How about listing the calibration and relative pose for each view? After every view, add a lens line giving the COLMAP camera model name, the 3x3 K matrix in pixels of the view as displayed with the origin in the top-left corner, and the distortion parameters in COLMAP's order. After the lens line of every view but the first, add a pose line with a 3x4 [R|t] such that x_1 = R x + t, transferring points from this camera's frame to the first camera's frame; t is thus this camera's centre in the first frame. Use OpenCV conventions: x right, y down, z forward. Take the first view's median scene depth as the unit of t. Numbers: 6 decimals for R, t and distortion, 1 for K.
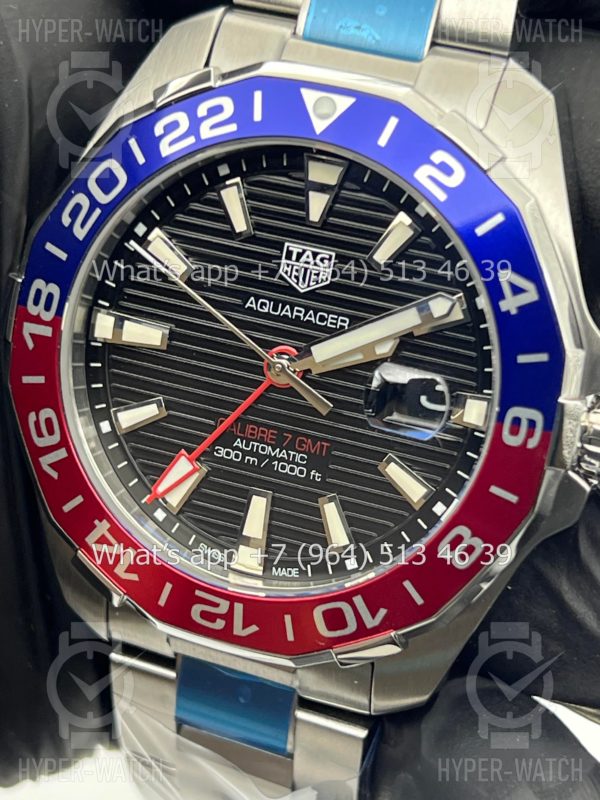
lens RADIAL K [[1910.2, 0, 295.8], [0, 1910.2, 395.7], [0, 0, 1]] dist [0.166926, 0.000000]
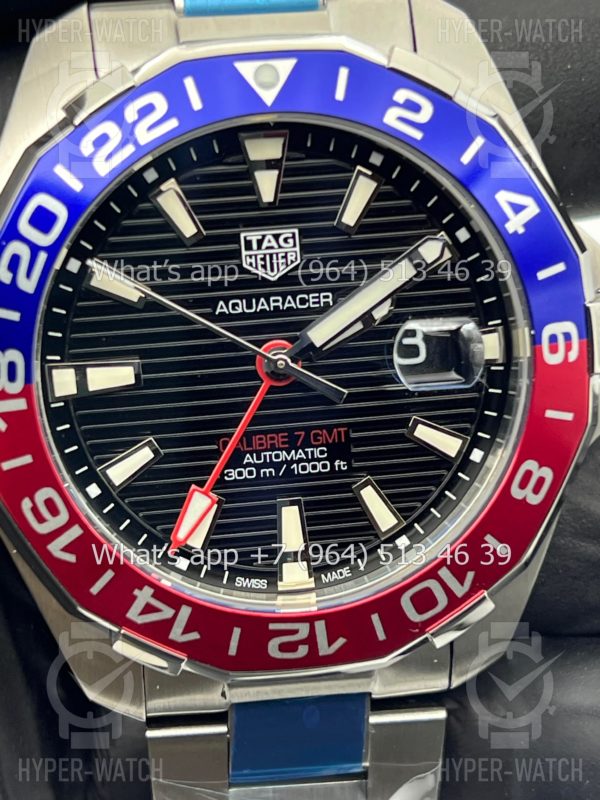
lens RADIAL K [[1910.2, 0, 292.9], [0, 1910.2, 392.4], [0, 0, 1]] dist [0.166926, 0.000000]
pose [[0.880673, -0.295713, 0.370093, -0.346644], [0.298606, 0.953017, 0.050921, -0.046661], [-0.367763, 0.065667, 0.927598, 0.142847]]
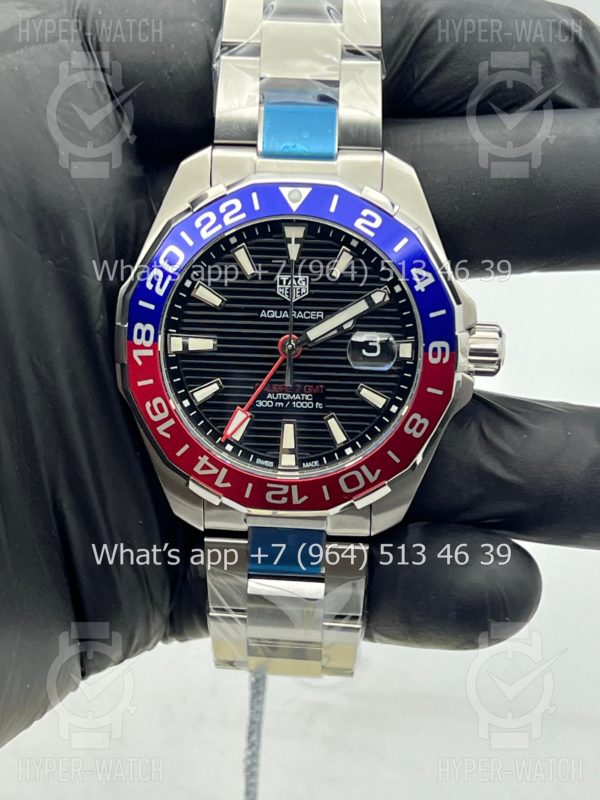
lens RADIAL K [[1910.2, 0, 303.5], [0, 1910.2, 406.5], [0, 0, 1]] dist [0.166926, 0.000000]
pose [[0.952586, -0.194473, 0.234010, -0.409289], [0.193335, 0.980733, 0.028024, -0.008163], [-0.234951, 0.018547, 0.971830, -0.676578]]
